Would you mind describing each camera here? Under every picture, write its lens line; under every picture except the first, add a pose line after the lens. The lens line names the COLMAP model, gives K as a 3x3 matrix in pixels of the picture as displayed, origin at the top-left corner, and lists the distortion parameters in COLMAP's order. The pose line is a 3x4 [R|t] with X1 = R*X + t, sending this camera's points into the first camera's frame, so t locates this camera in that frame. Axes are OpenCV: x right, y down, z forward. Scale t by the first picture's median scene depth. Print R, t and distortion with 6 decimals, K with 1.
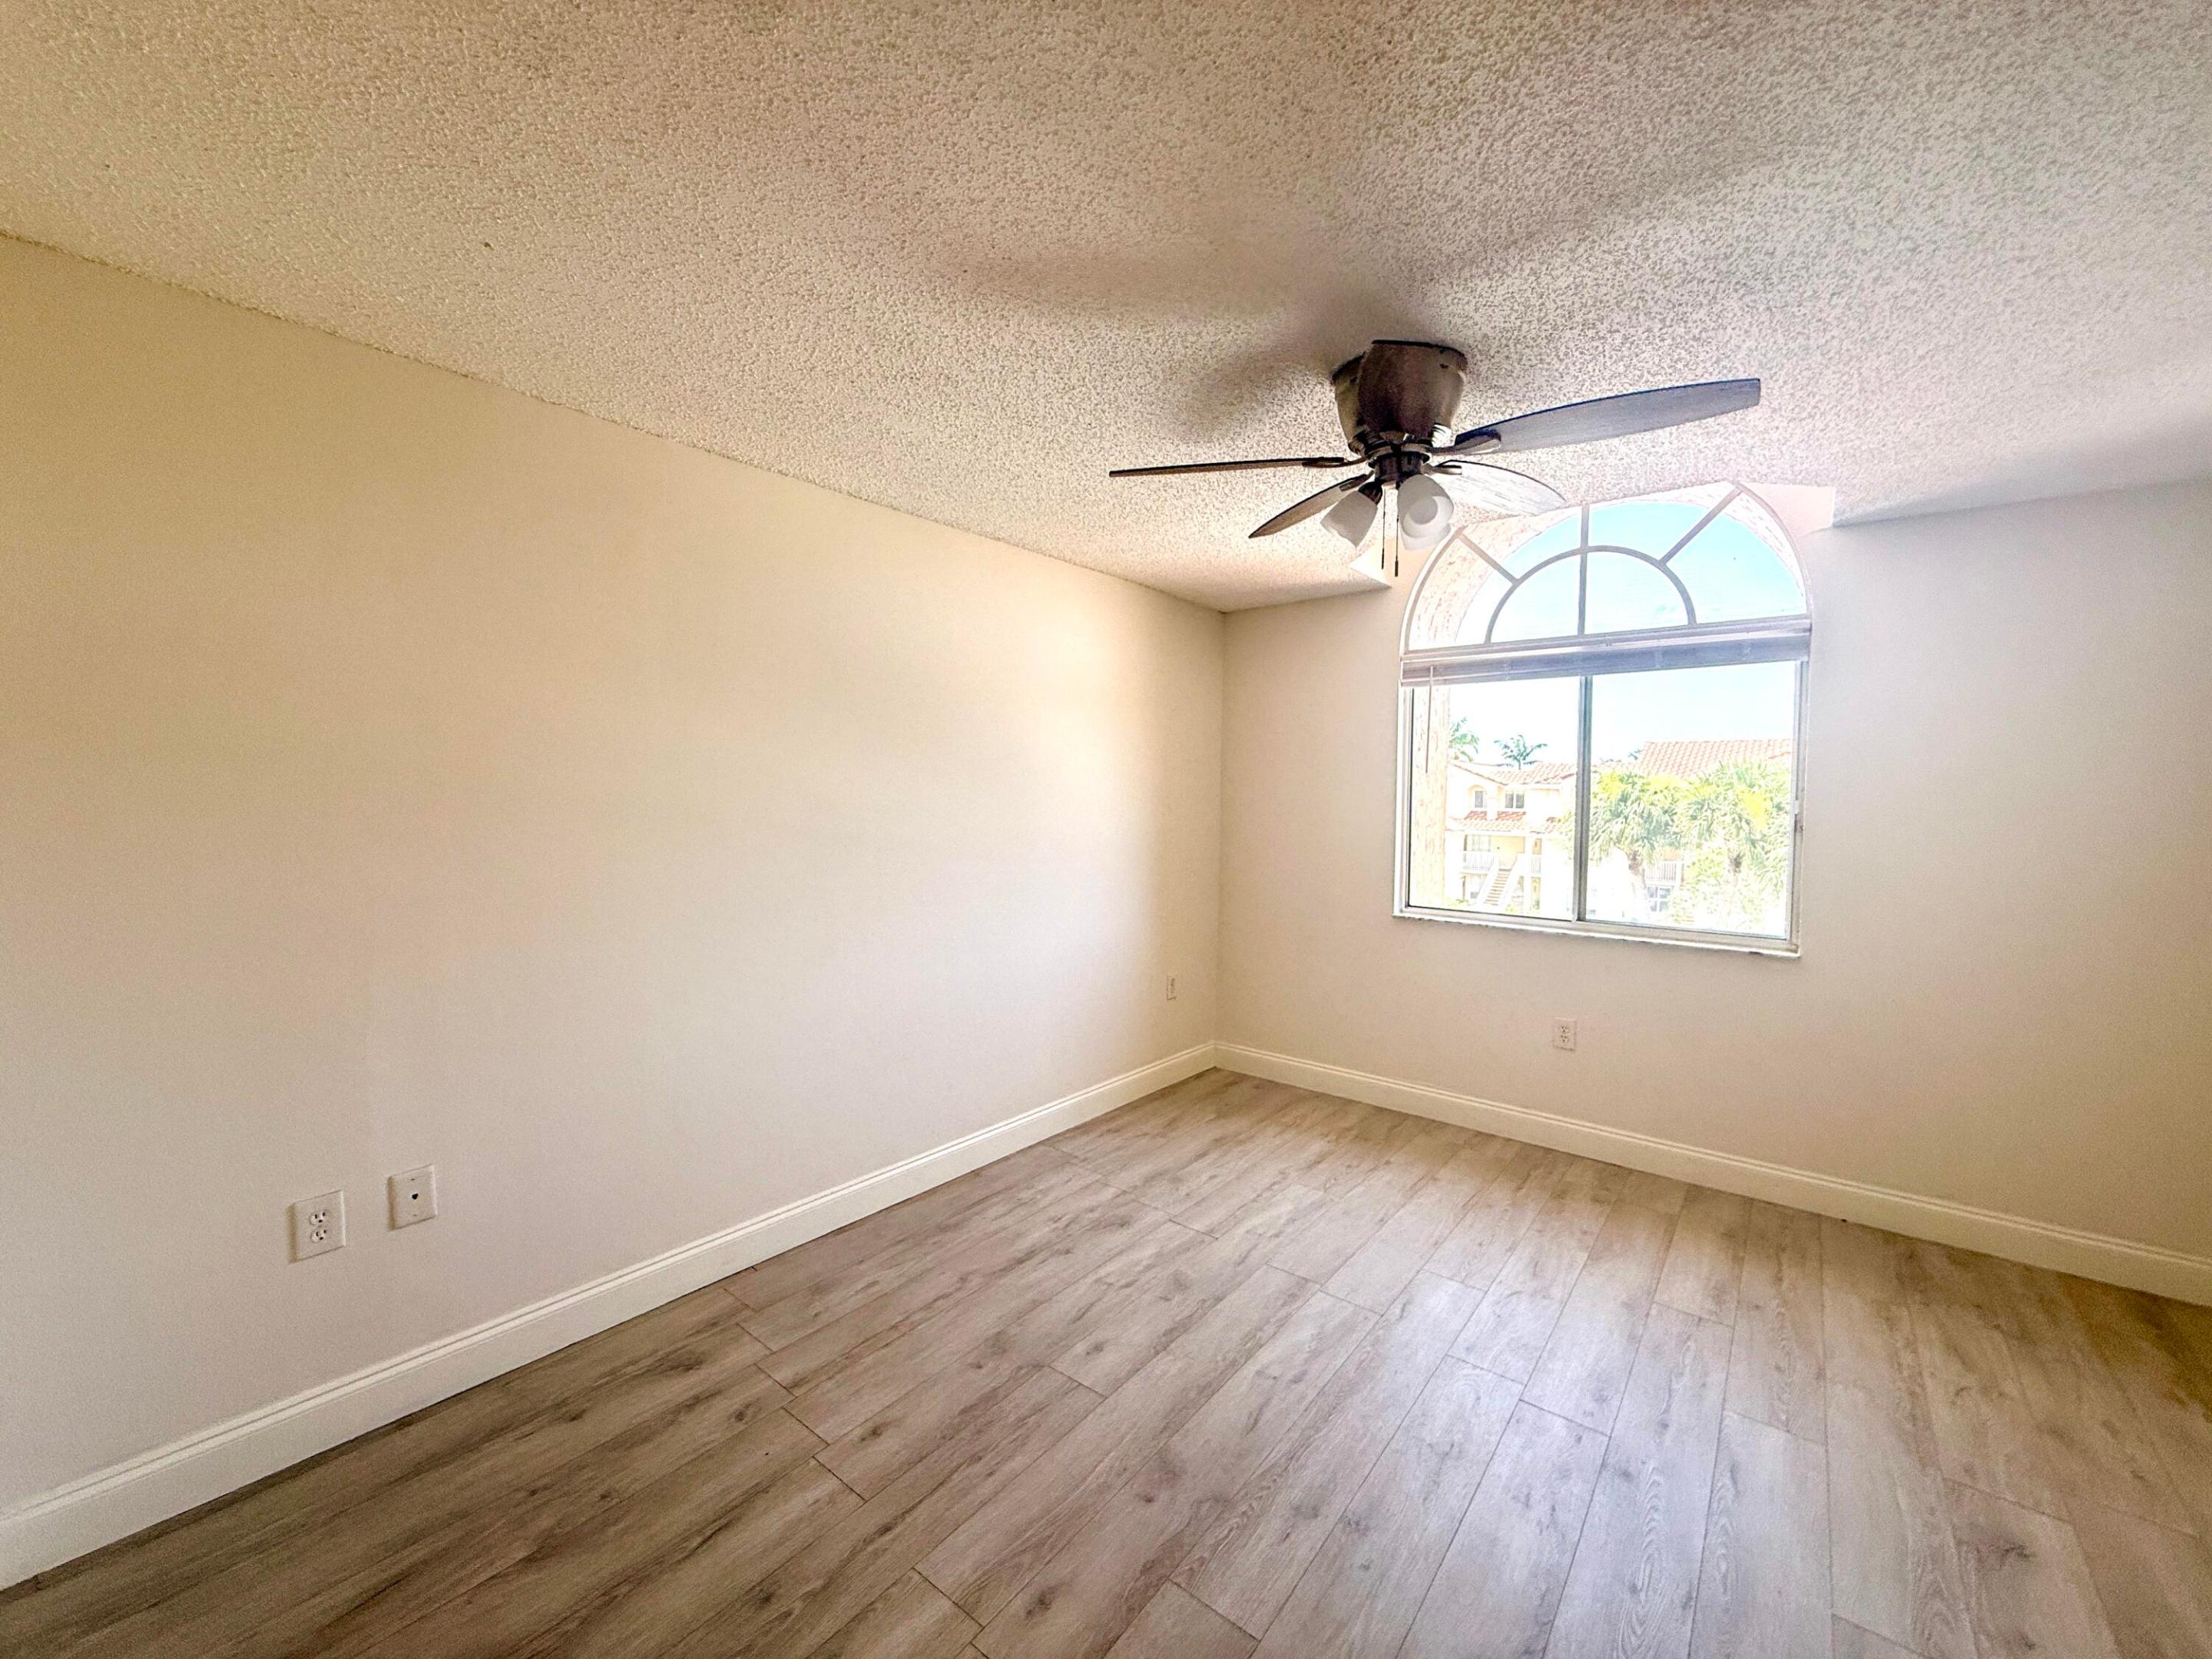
lens RADIAL K [[880.0, 0, 1103.0], [0, 880.0, 827.9], [0, 0, 1]] dist [0.001022, -0.000019]
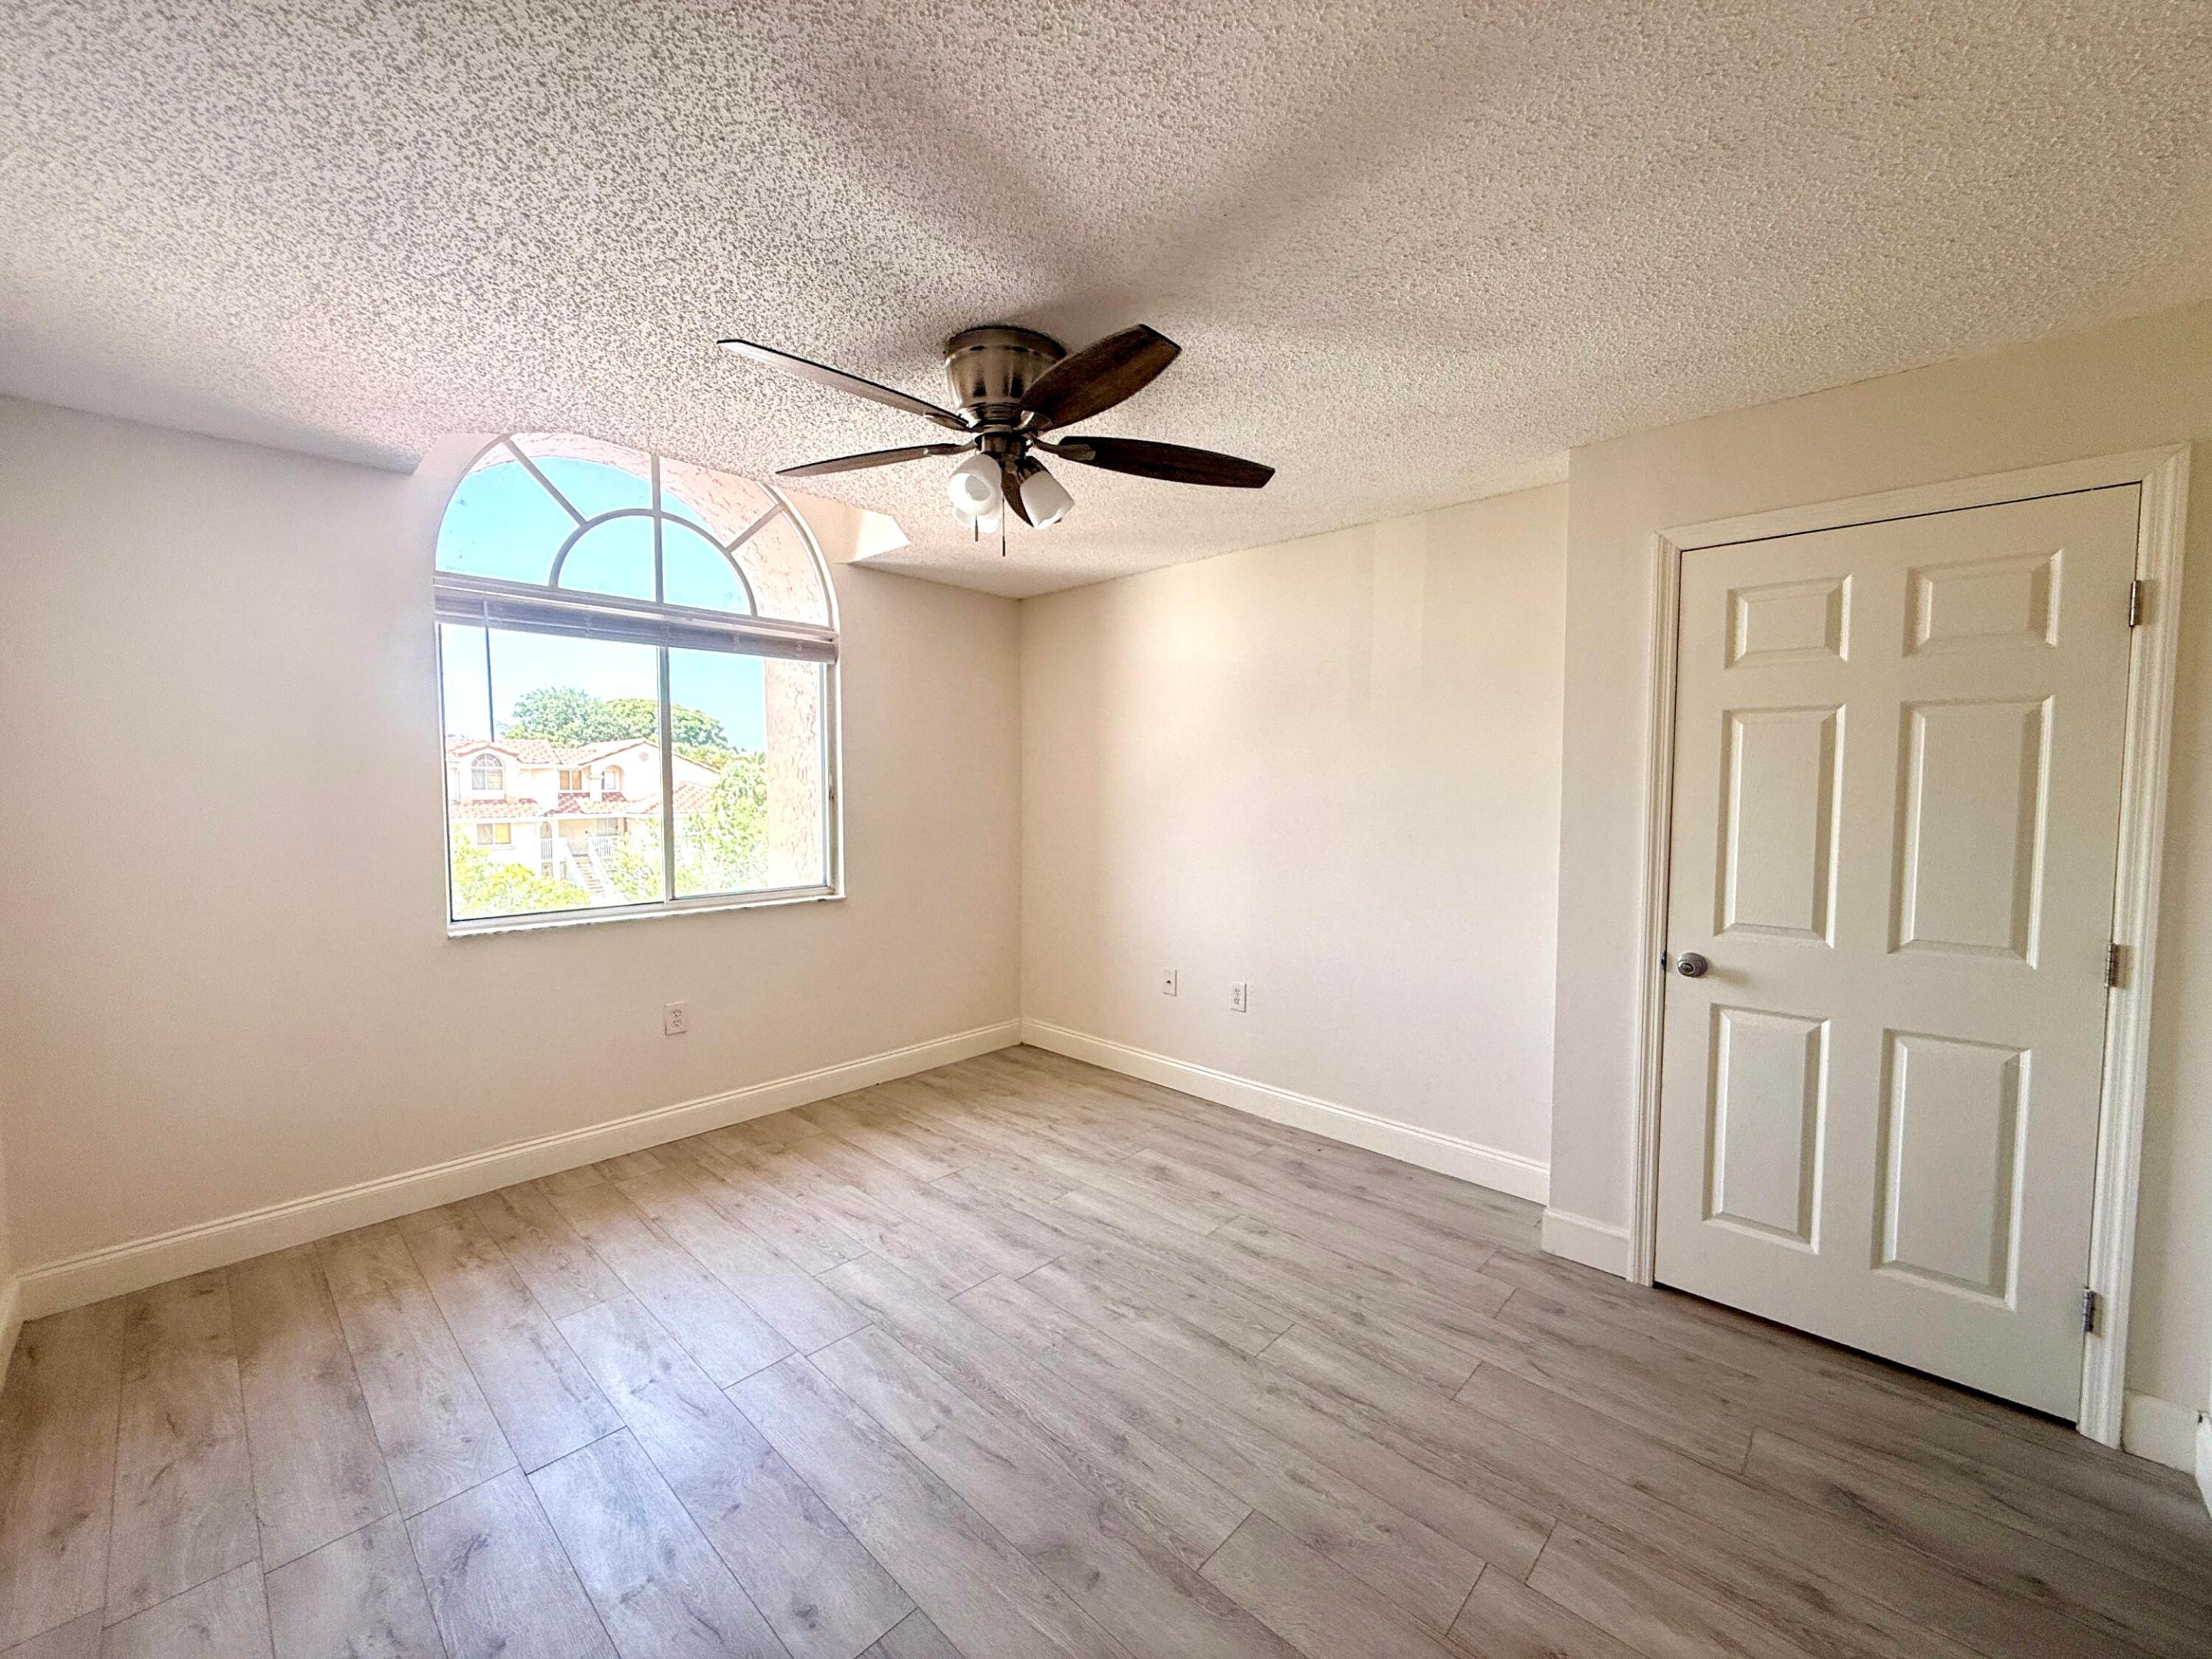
lens RADIAL K [[880.0, 0, 1103.0], [0, 880.0, 827.9], [0, 0, 1]] dist [0.001022, -0.000019]
pose [[0.082854, -0.064621, 0.994464, -0.416668], [0.040242, 0.997298, 0.061453, -0.015873], [-0.995749, 0.034928, 0.085231, 0.485081]]
